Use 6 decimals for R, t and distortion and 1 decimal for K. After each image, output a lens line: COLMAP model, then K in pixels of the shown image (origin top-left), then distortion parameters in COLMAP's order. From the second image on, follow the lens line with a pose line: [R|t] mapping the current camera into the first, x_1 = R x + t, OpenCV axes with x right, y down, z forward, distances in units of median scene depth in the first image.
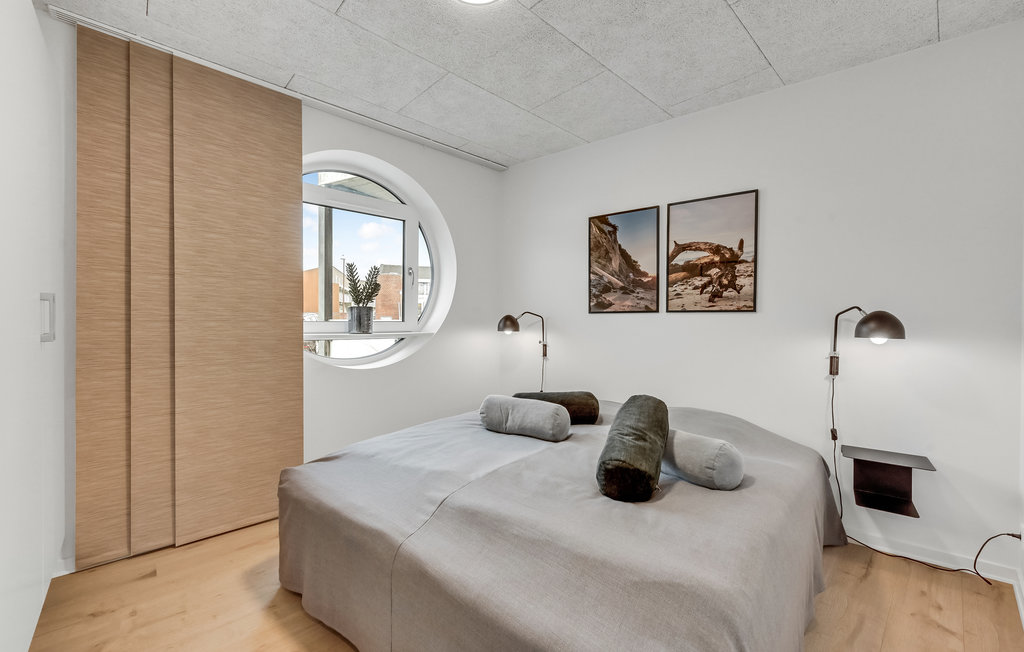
lens RADIAL K [[407.1, 0, 514.7], [0, 407.1, 324.2], [0, 0, 1]] dist [0.002384, 0.000277]
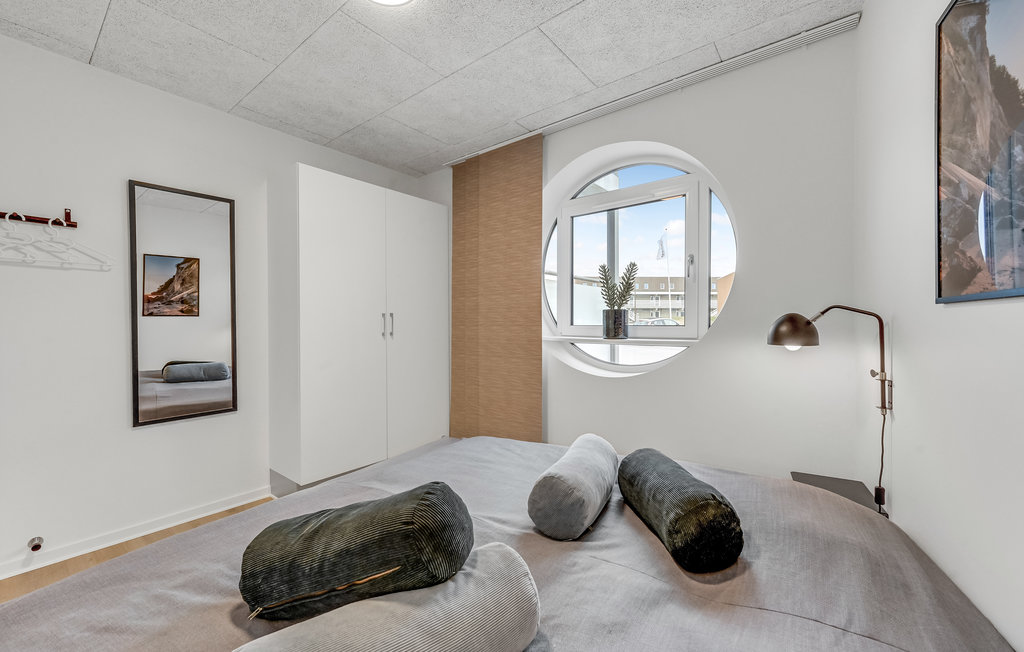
lens RADIAL K [[407.1, 0, 512.2], [0, 407.1, 323.3], [0, 0, 1]] dist [0.002384, 0.000277]
pose [[0.141760, -0.004970, -0.989889, 0.516625], [-0.004424, 0.999974, -0.005654, -0.006975], [0.989891, 0.005181, 0.141734, 0.659248]]
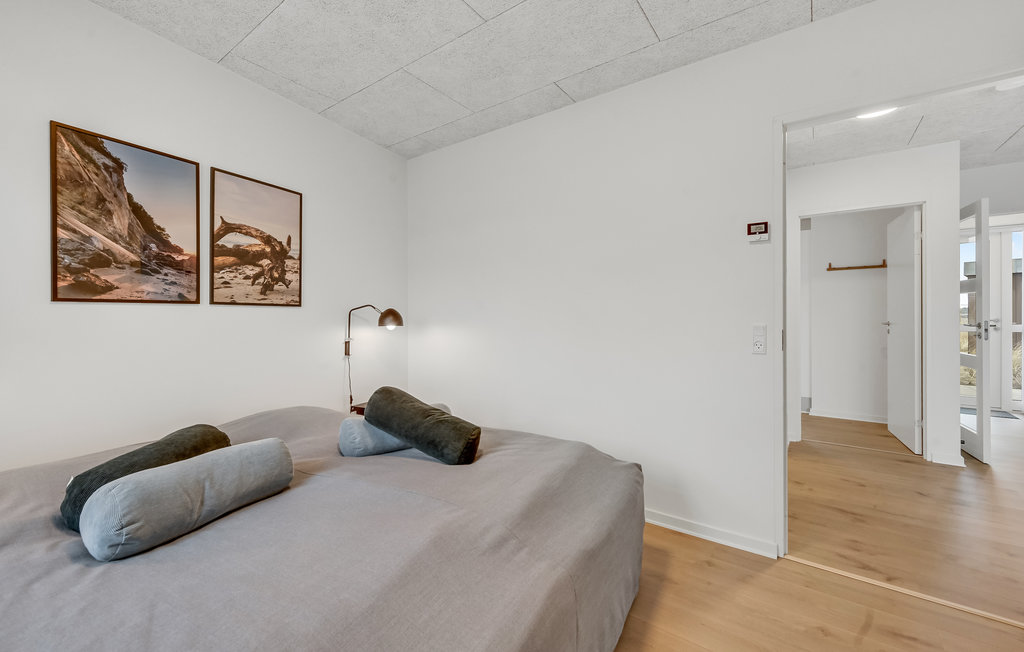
lens RADIAL K [[407.1, 0, 514.4], [0, 407.1, 312.1], [0, 0, 1]] dist [0.002384, 0.000277]
pose [[-0.172436, 0.009394, 0.984976, -0.489887], [0.013381, 0.999885, -0.007194, -0.000263], [-0.984930, 0.011940, -0.172542, 0.549026]]
